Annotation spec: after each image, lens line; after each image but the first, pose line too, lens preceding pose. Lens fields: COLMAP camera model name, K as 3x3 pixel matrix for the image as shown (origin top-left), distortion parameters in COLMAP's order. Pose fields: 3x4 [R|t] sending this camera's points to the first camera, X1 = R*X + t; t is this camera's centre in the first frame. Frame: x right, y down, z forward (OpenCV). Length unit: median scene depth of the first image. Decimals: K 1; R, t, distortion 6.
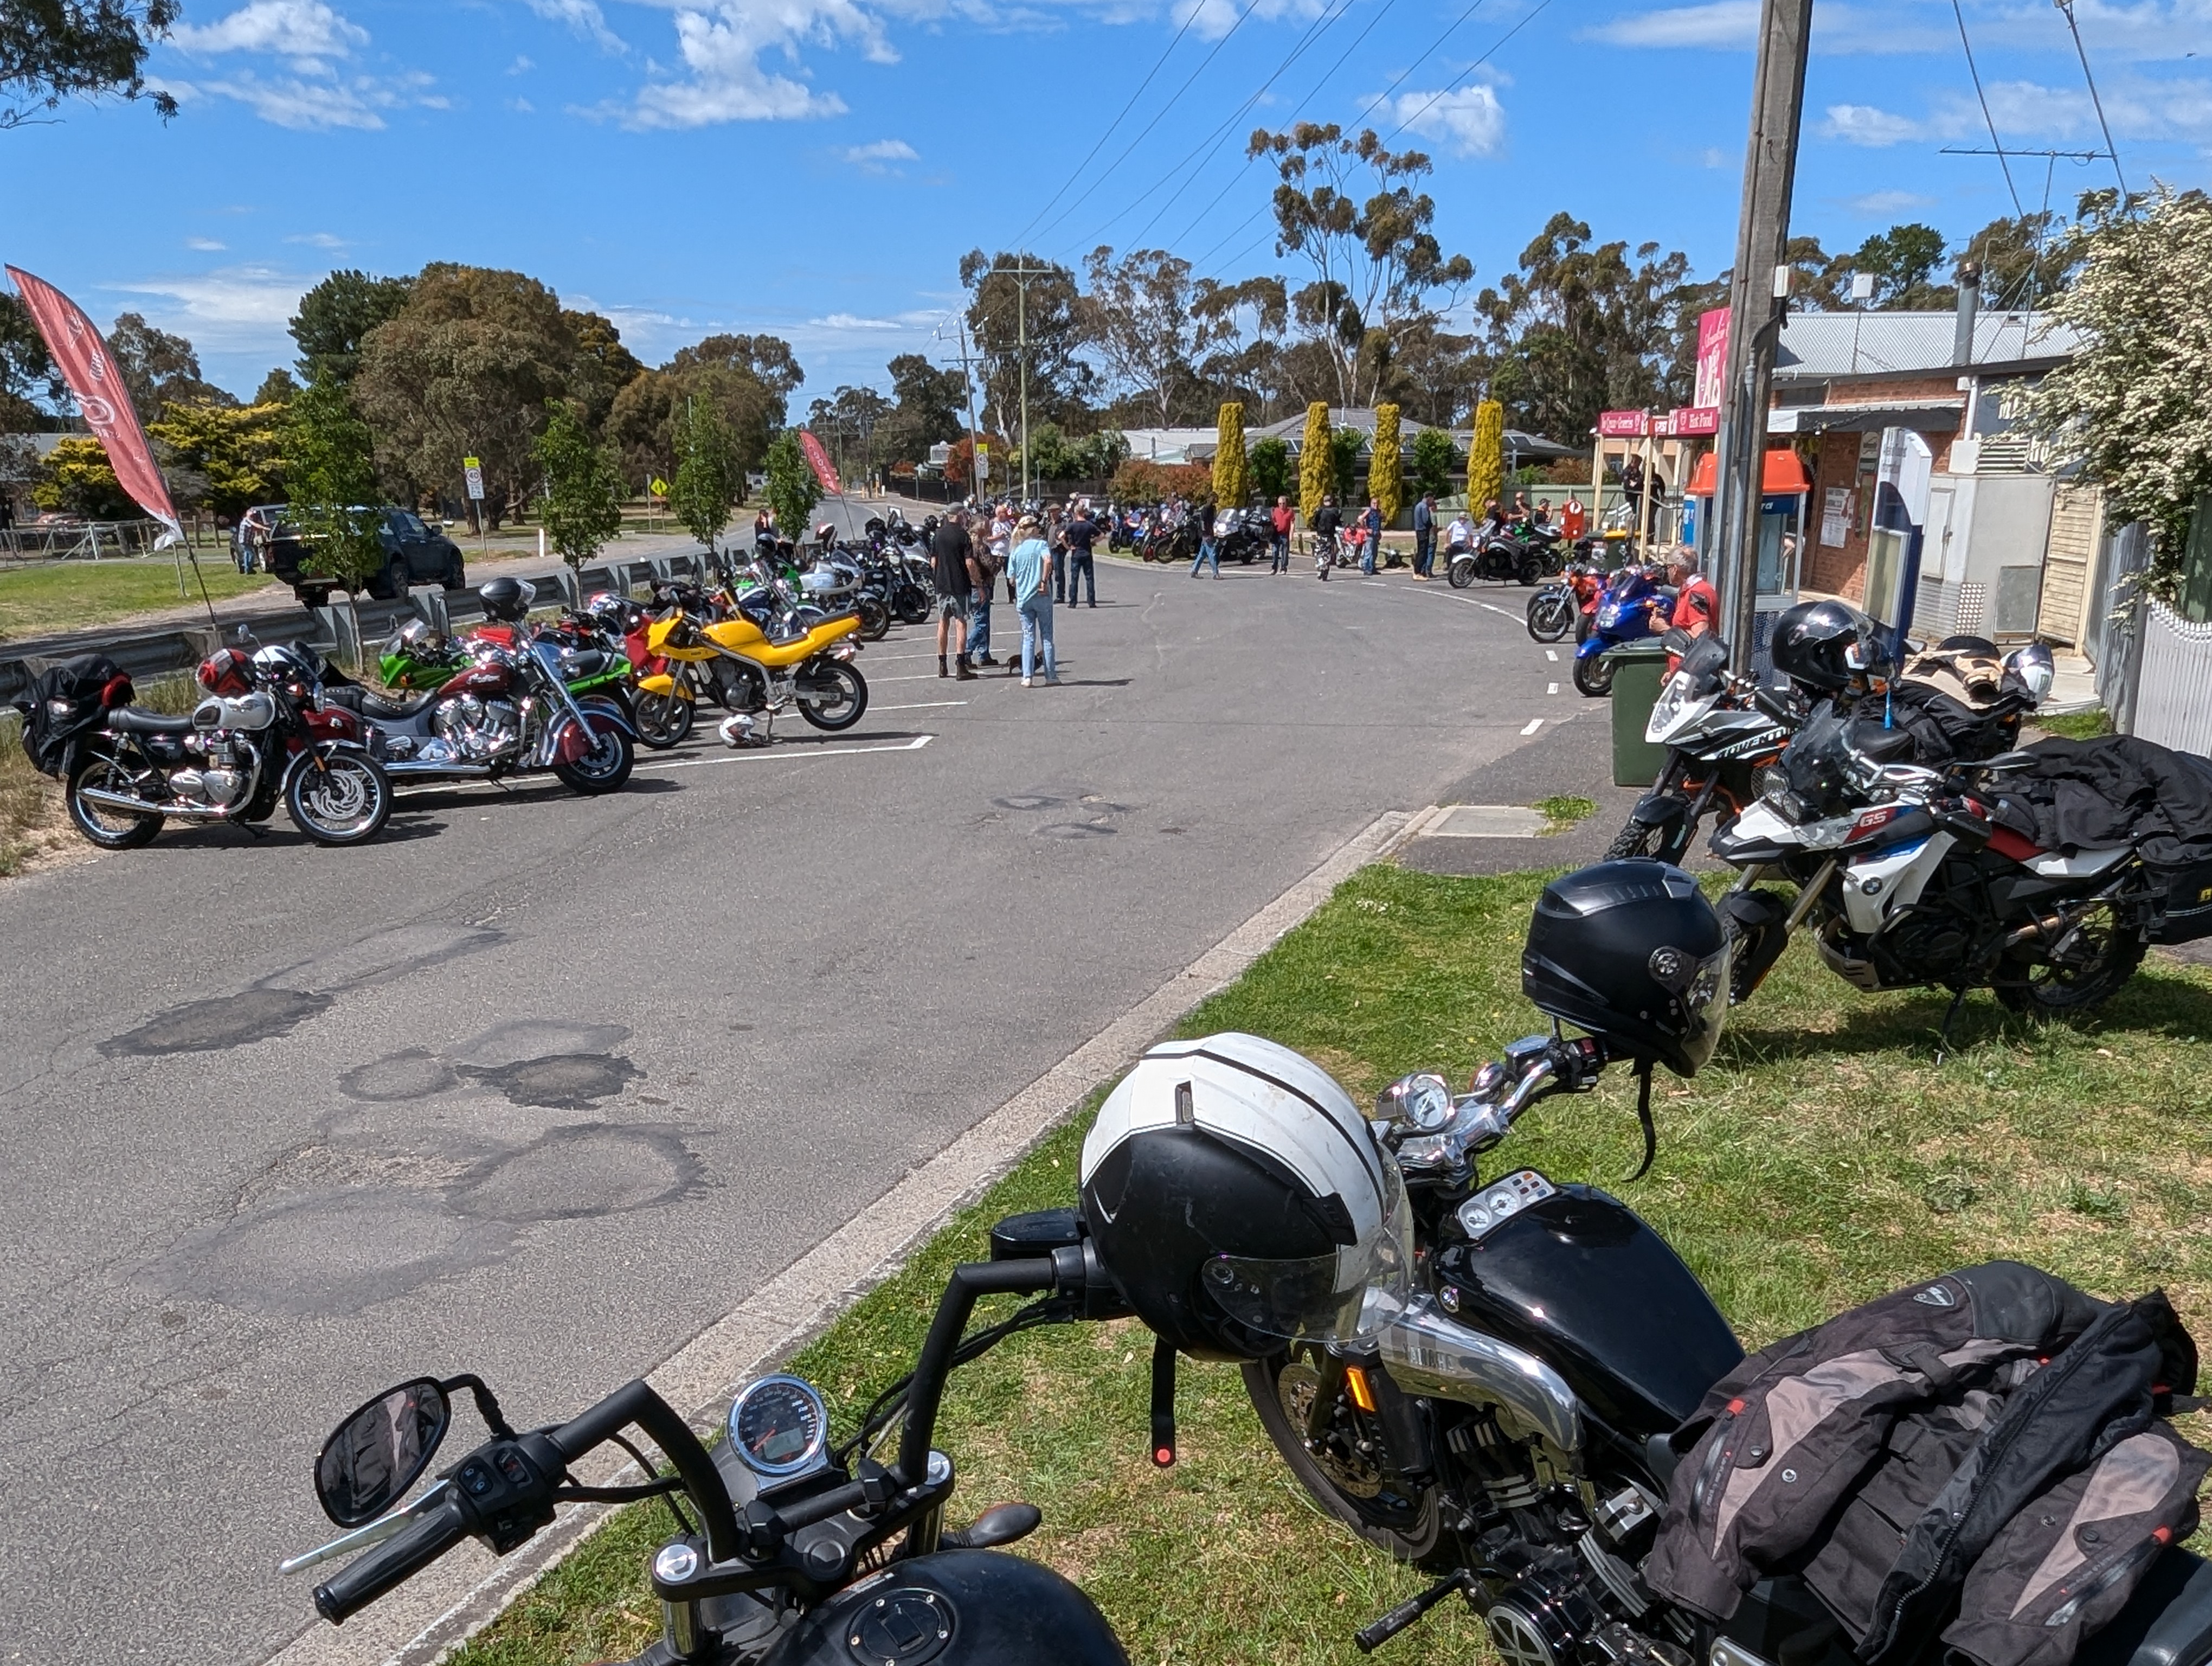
lens RADIAL K [[893.0, 0, 1106.0], [0, 893.0, 833.0], [0, 0, 1]] dist [-0.000706, 0.000069]
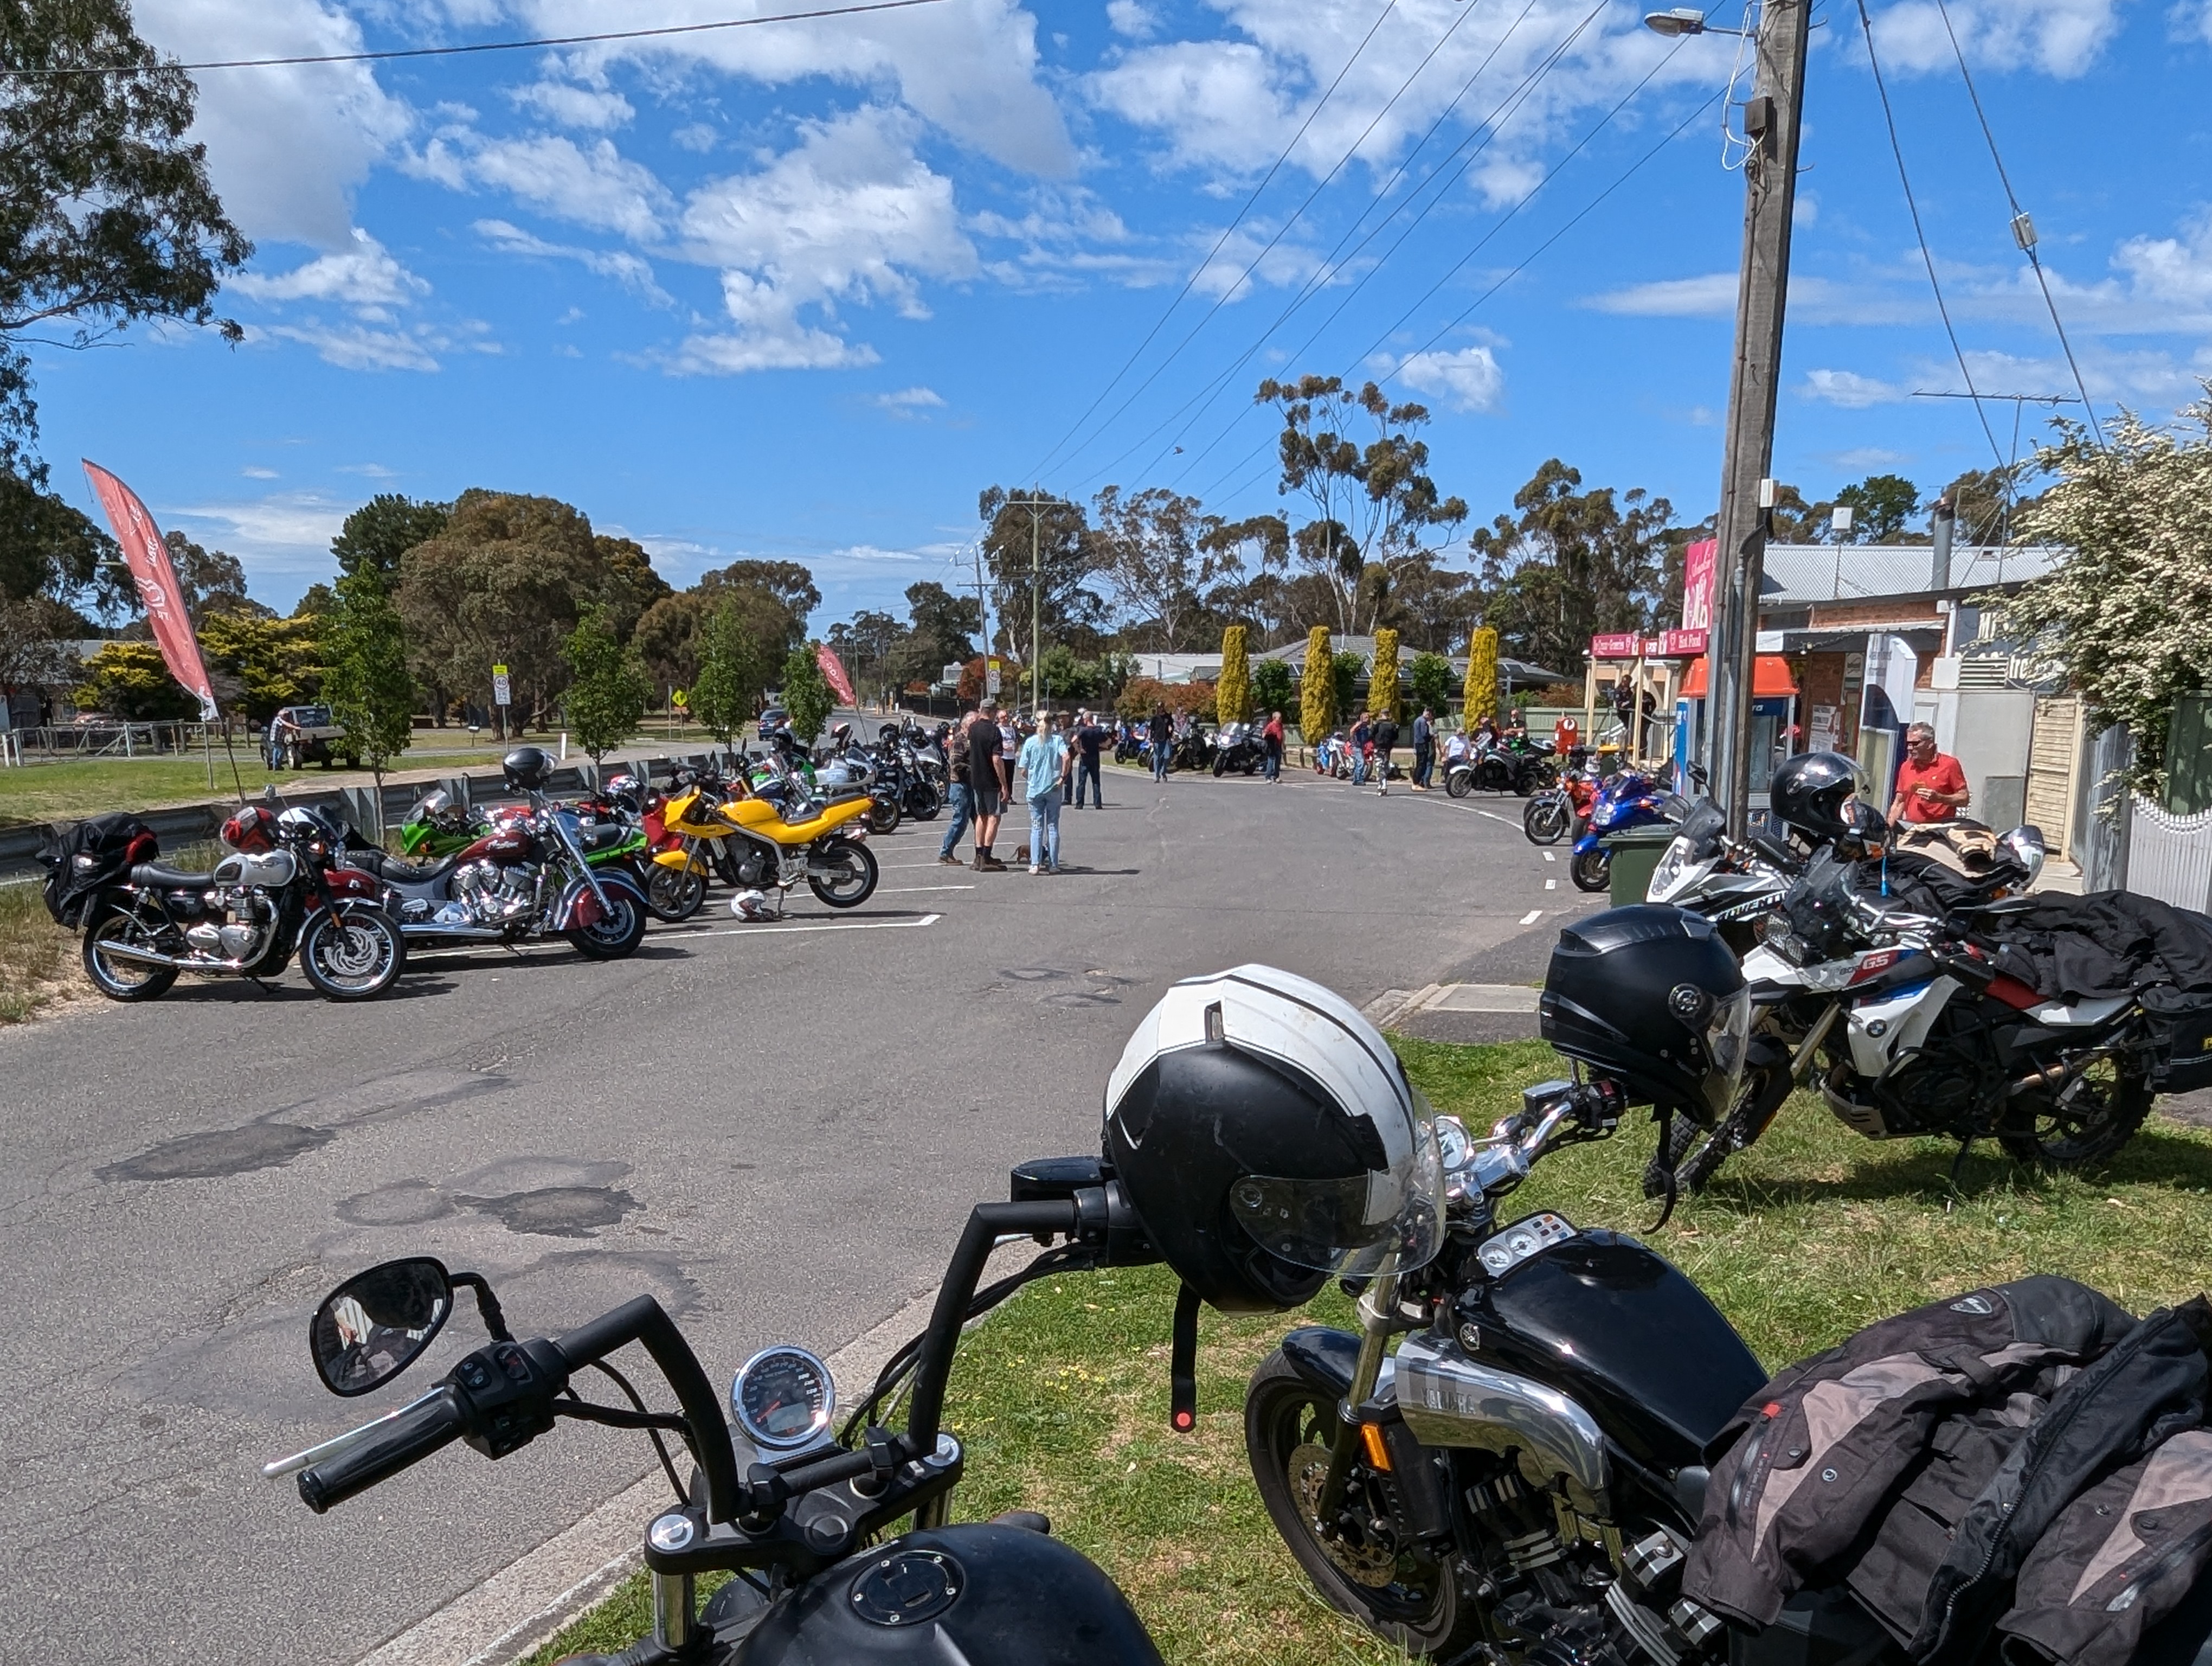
lens RADIAL K [[885.4, 0, 1125.8], [0, 885.4, 831.4], [0, 0, 1]] dist [-0.001010, 0.000209]
pose [[0.999781, 0.020942, 0.000226, 0.014150], [-0.020893, 0.998096, -0.058030, -0.149149], [-0.001441, 0.058013, 0.998315, -0.010828]]
